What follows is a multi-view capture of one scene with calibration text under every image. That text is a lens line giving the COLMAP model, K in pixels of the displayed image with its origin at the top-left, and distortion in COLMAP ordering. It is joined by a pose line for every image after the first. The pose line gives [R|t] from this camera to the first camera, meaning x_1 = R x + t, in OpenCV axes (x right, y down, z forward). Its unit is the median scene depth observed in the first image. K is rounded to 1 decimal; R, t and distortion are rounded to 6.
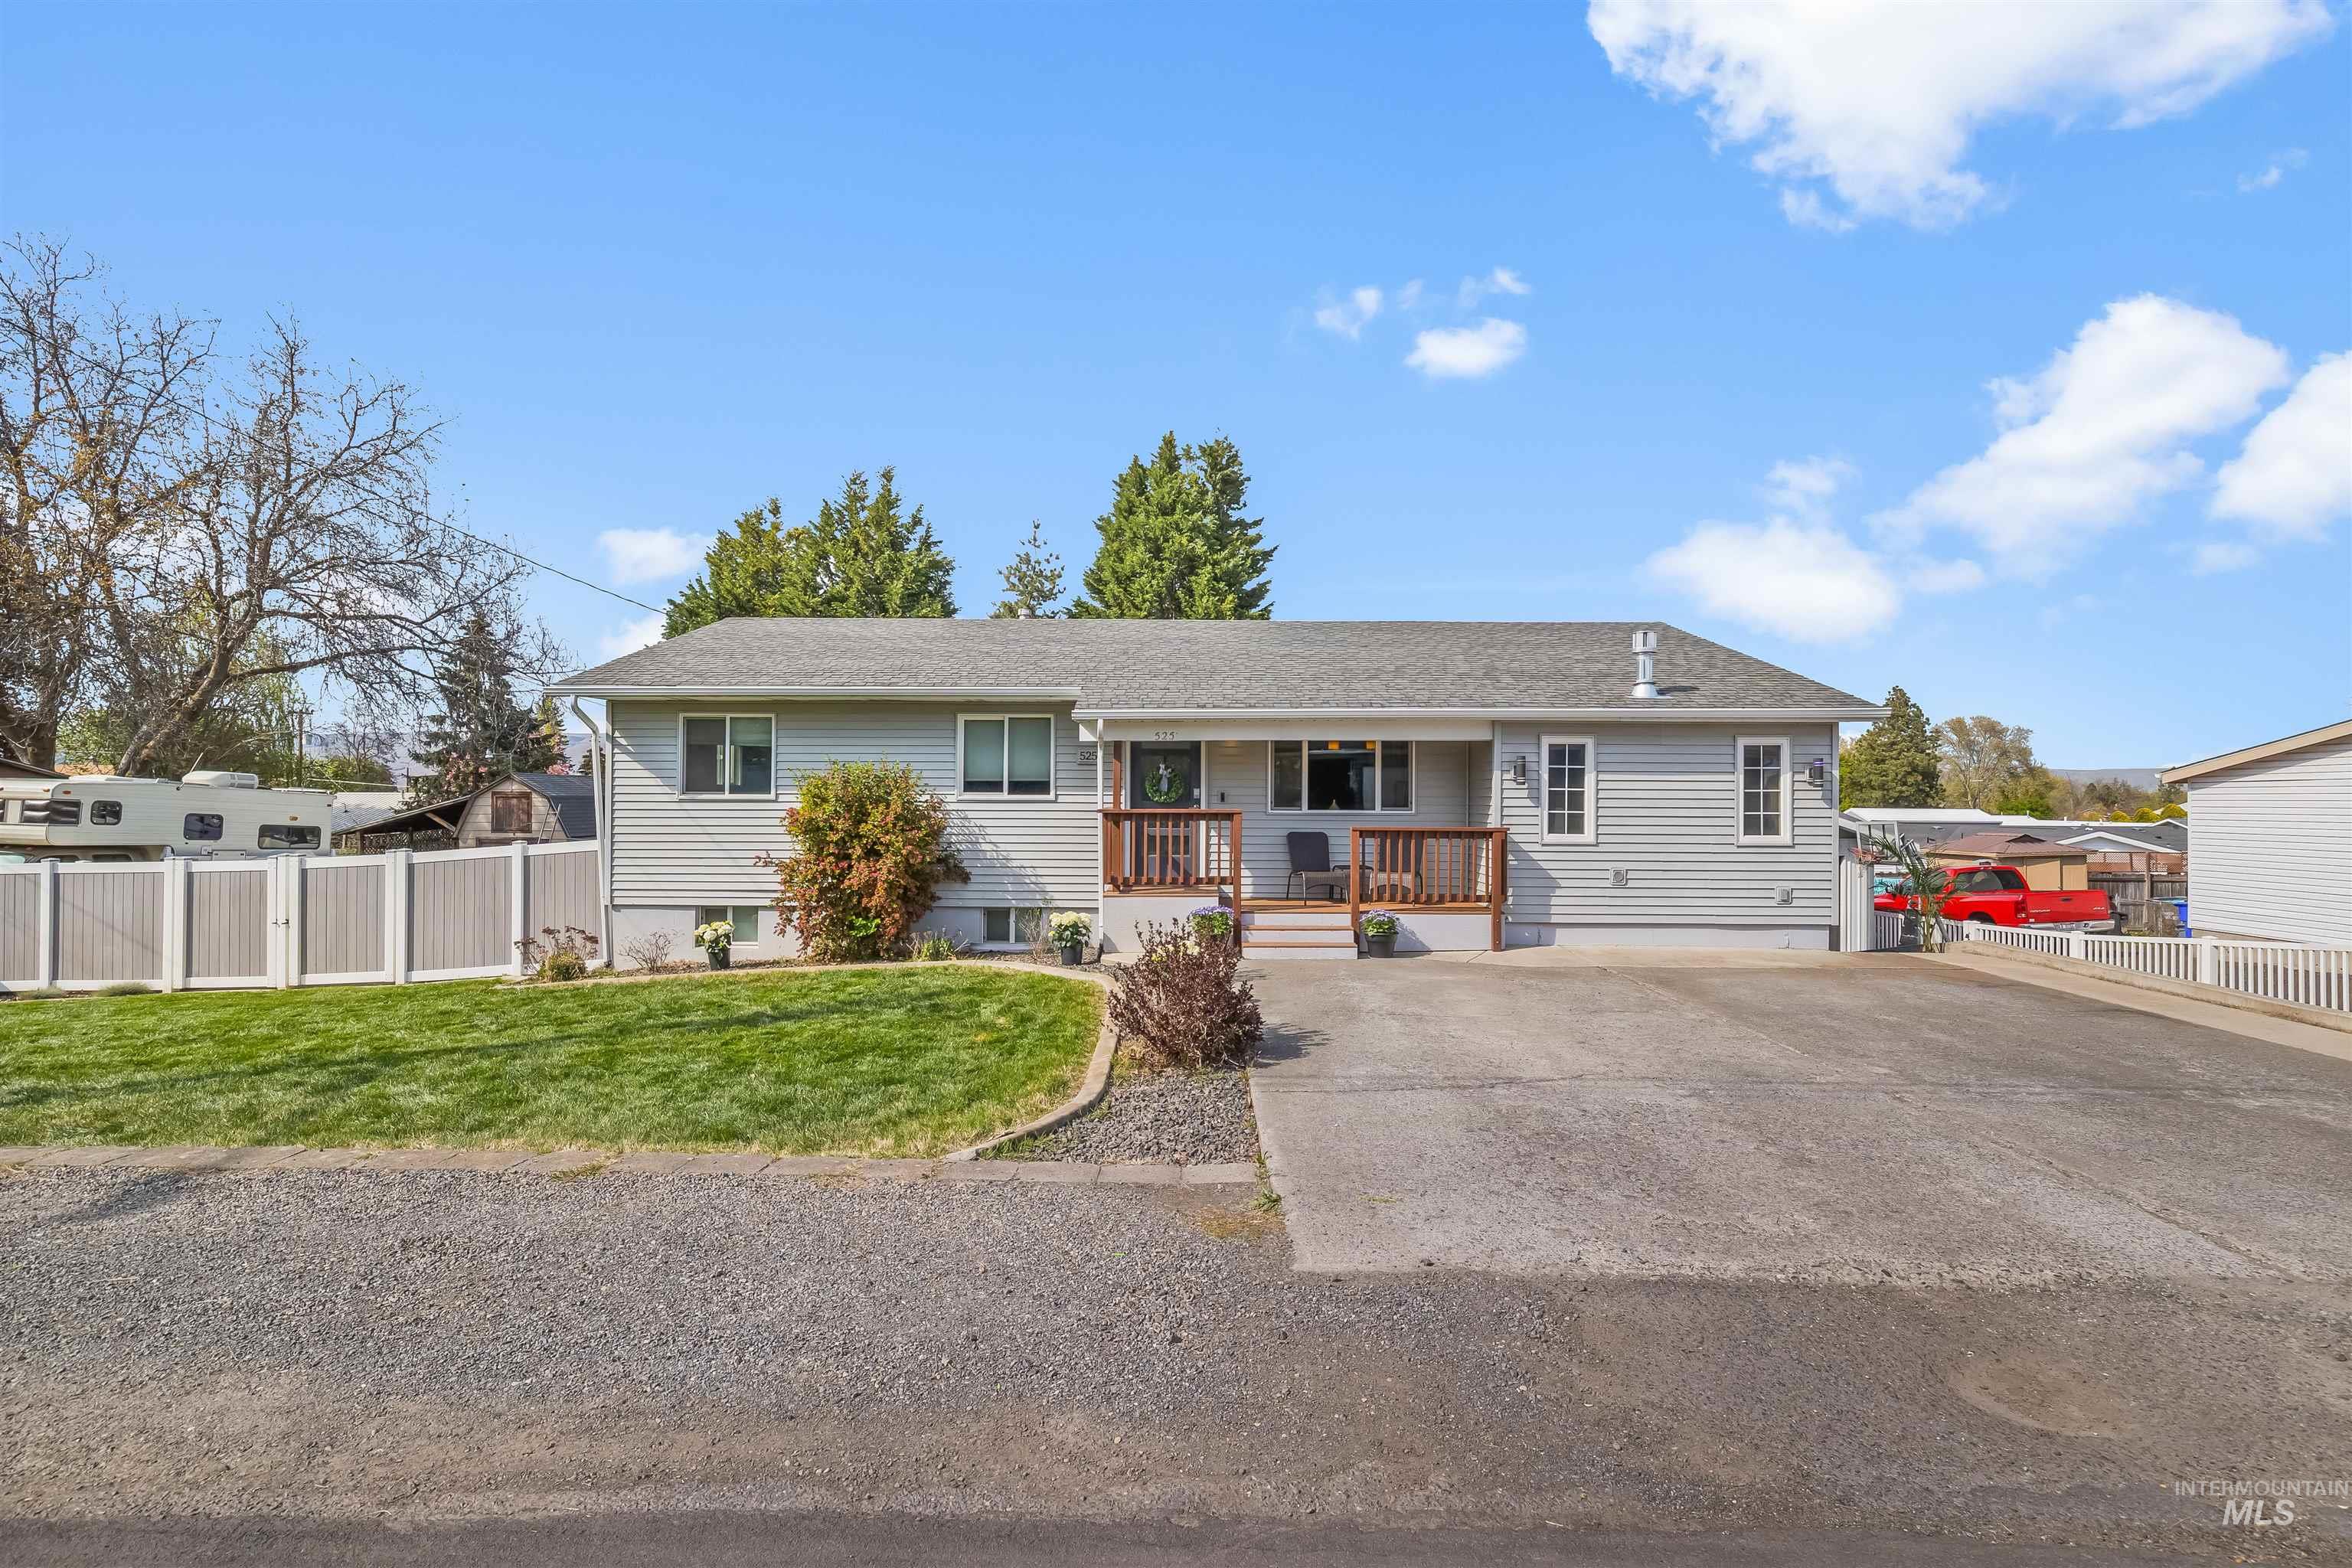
lens RADIAL K [[1076.7, 0, 1179.7], [0, 1076.7, 799.4], [0, 0, 1]] dist [0.000184, 0.000191]
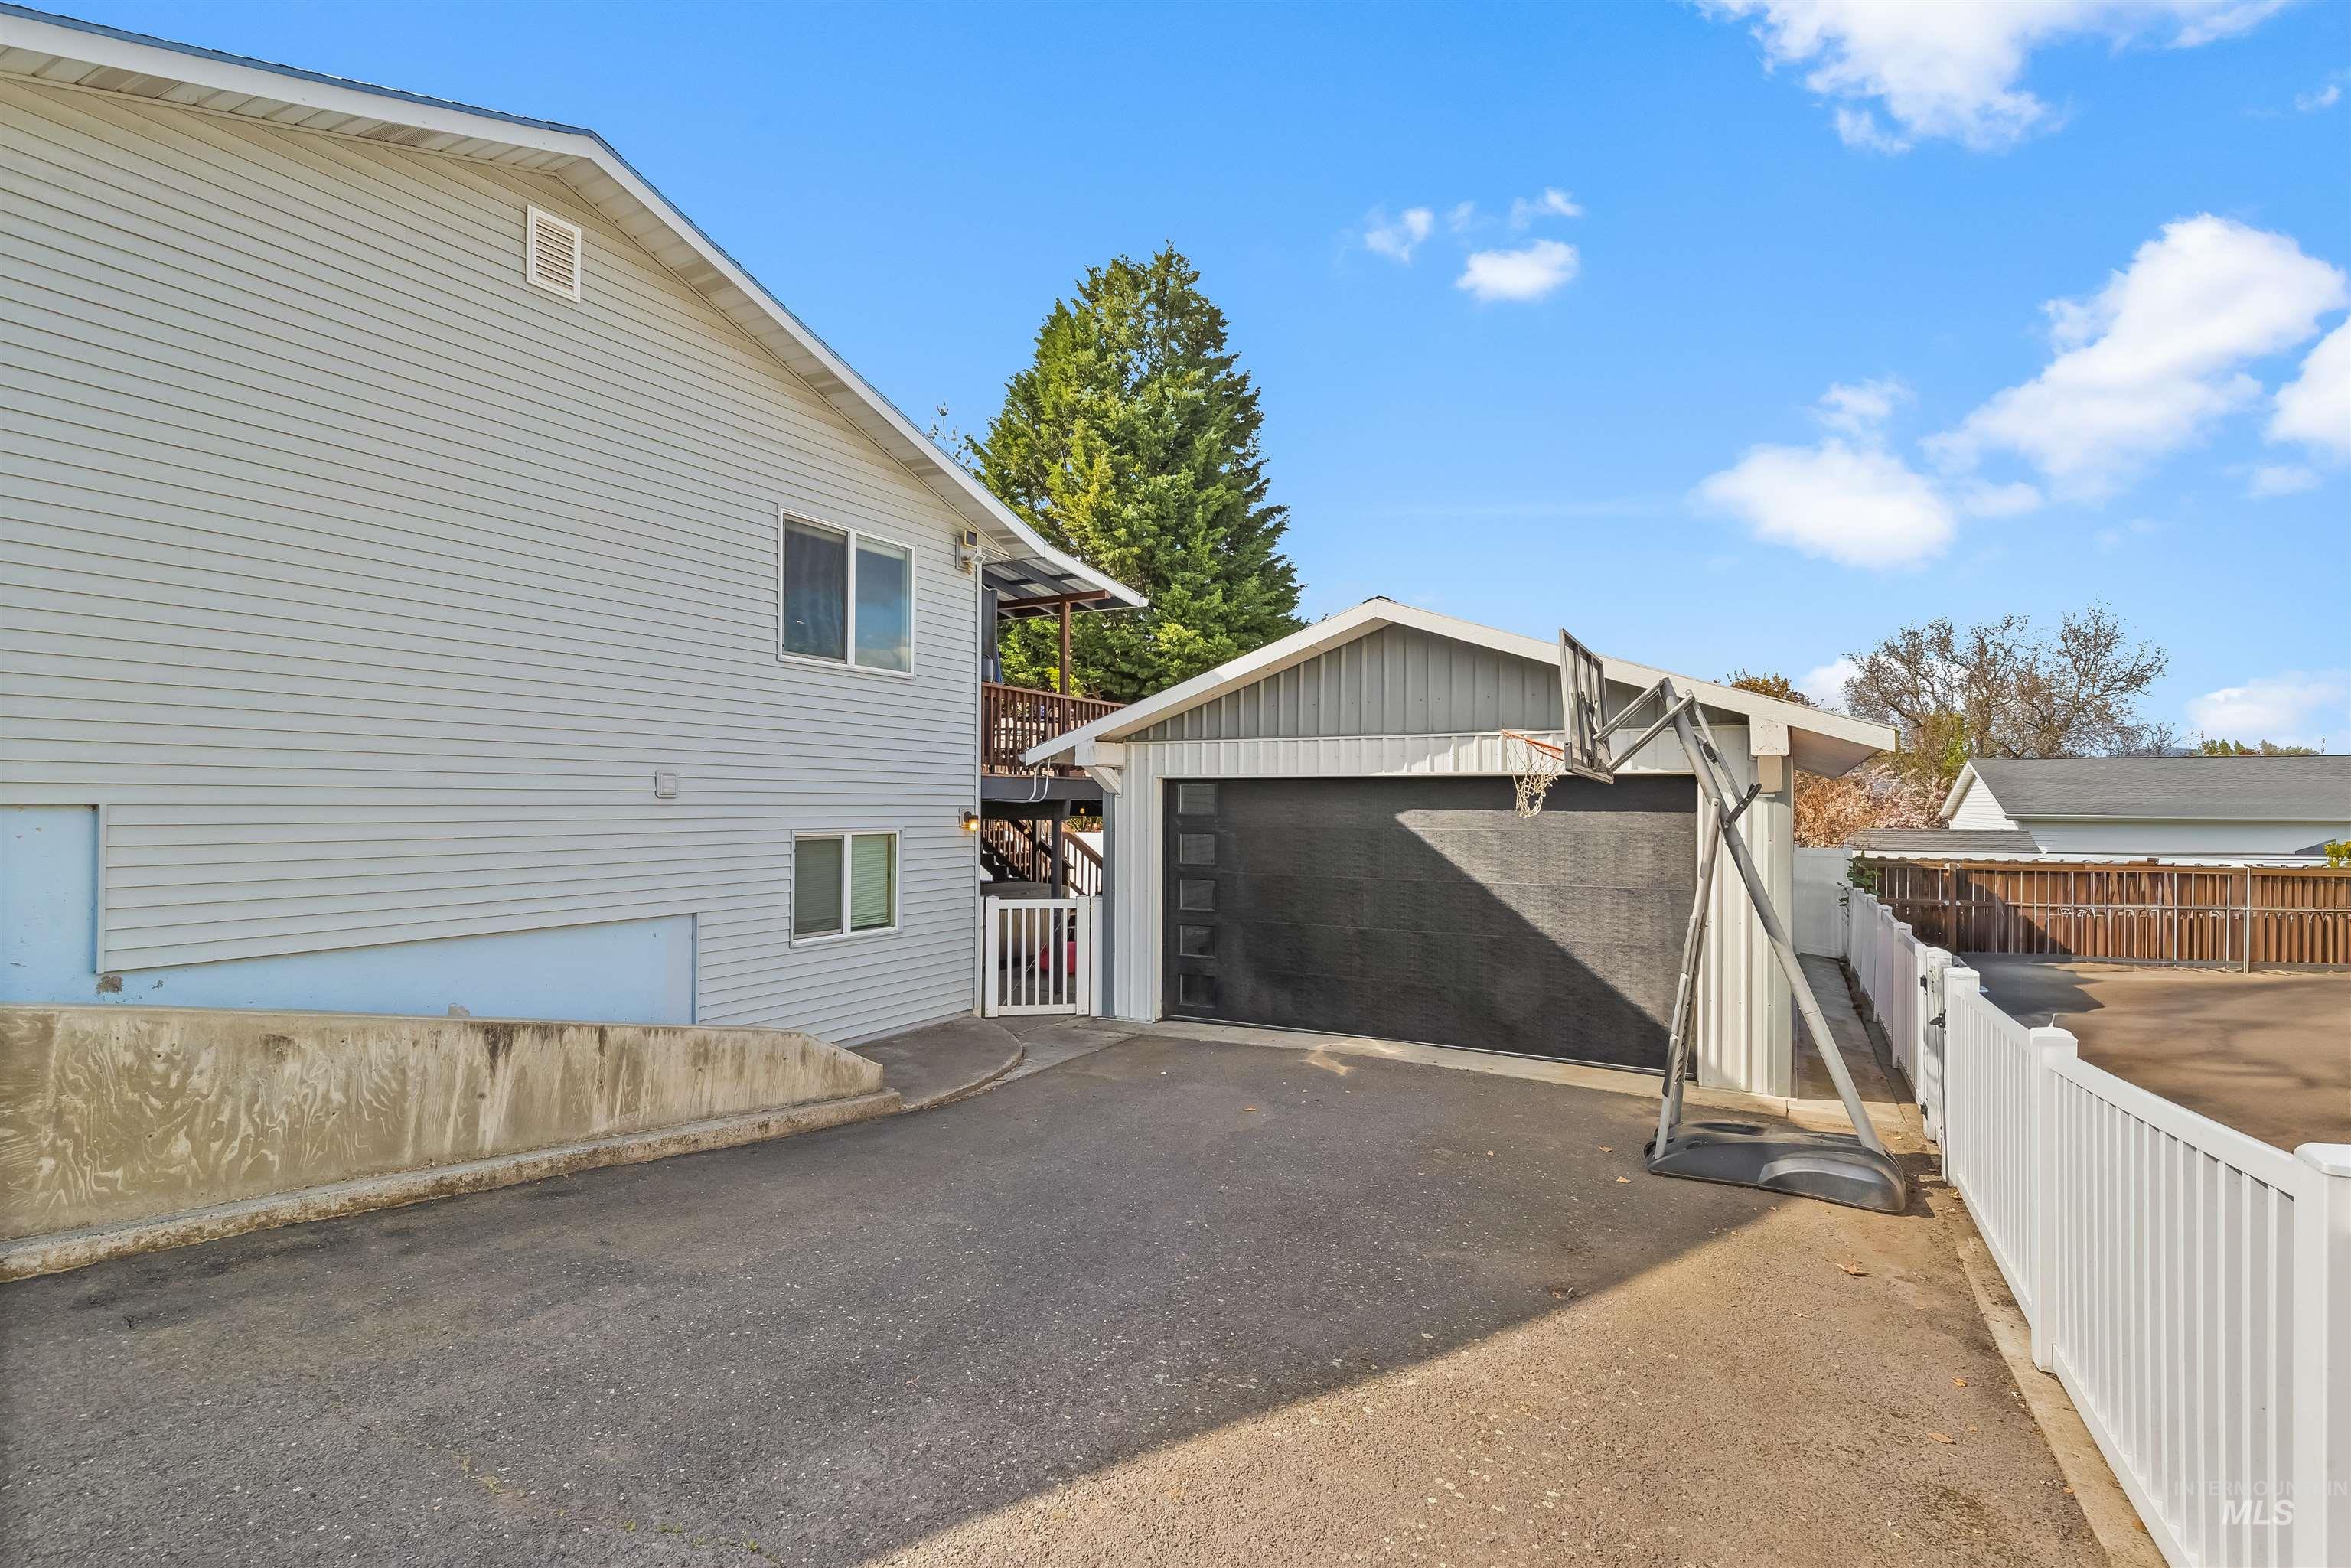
lens RADIAL K [[1105.7, 0, 1177.7], [0, 1105.7, 799.0], [0, 0, 1]] dist [-0.000692, -0.000356]
pose [[0.872145, -0.004553, -0.489226, 1.089076], [0.000789, 0.999968, -0.007900, 0.104327], [0.489247, 0.006504, 0.872121, 0.965303]]
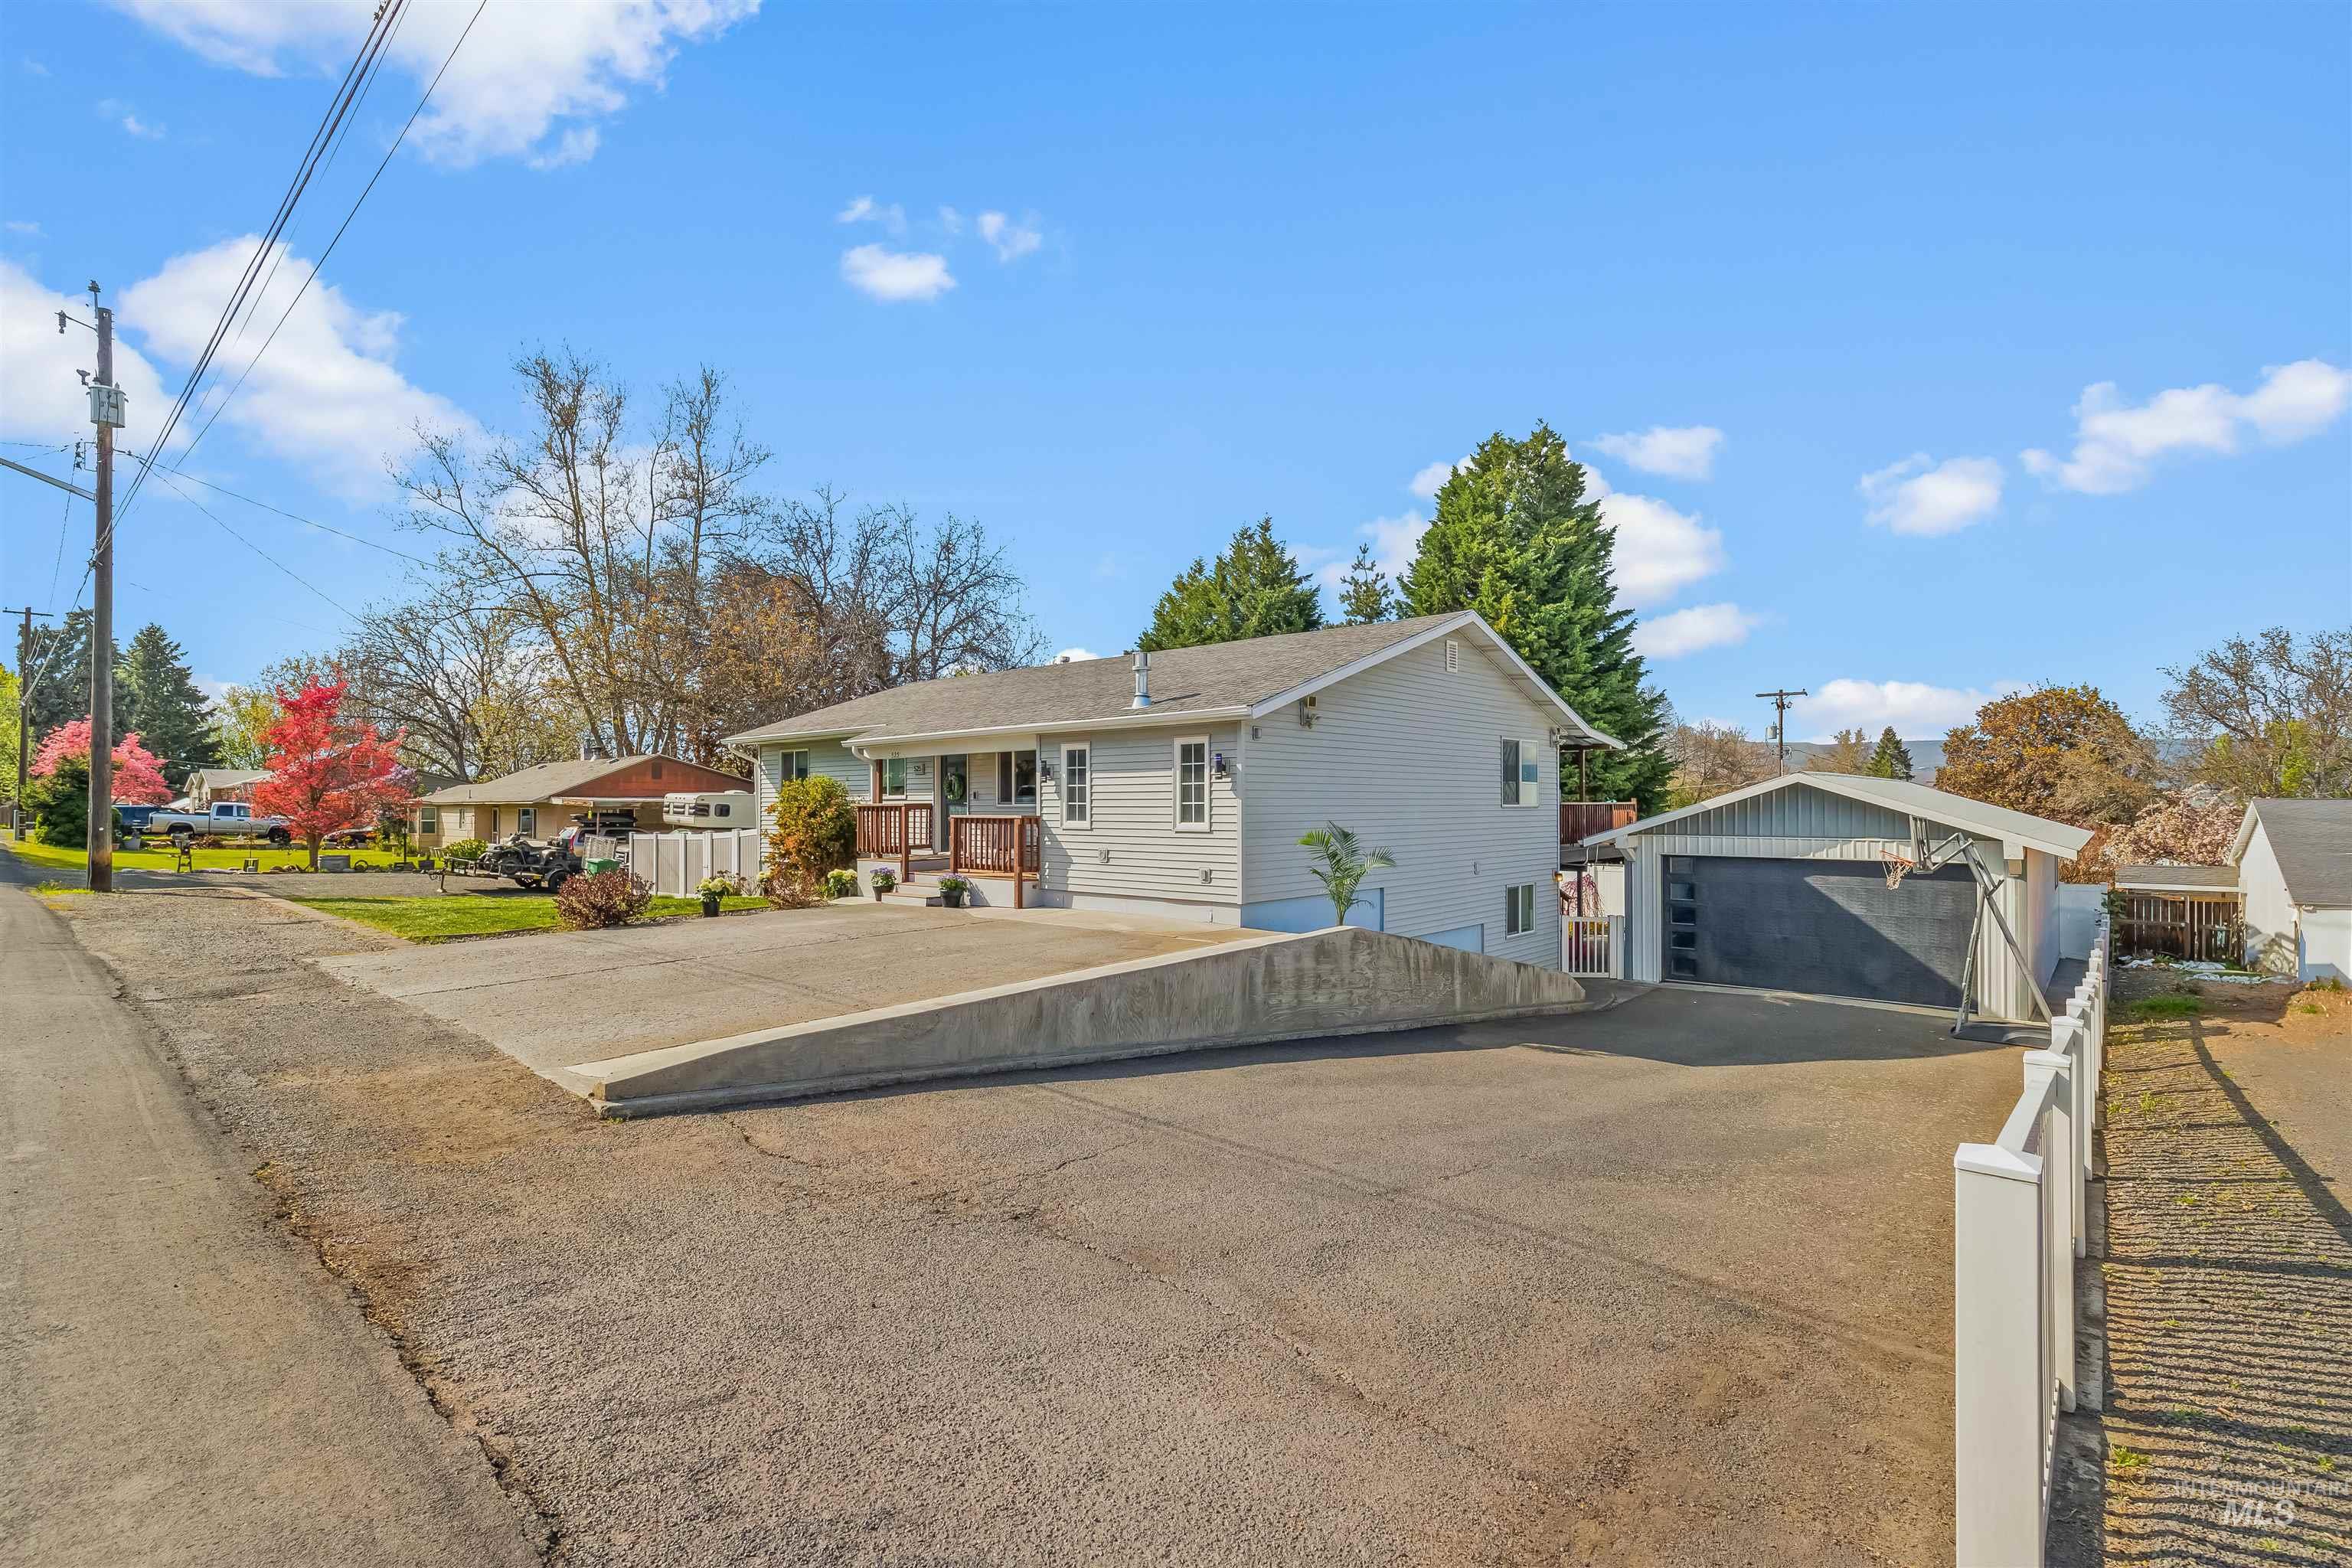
lens RADIAL K [[1095.2, 0, 1178.6], [0, 1095.2, 801.7], [0, 0, 1]] dist [0.000112, 0.000657]
pose [[0.755206, -0.008187, -0.655436, 1.172610], [0.005669, 0.999966, -0.005959, 0.016538], [0.655463, 0.000784, 0.755227, 0.095721]]
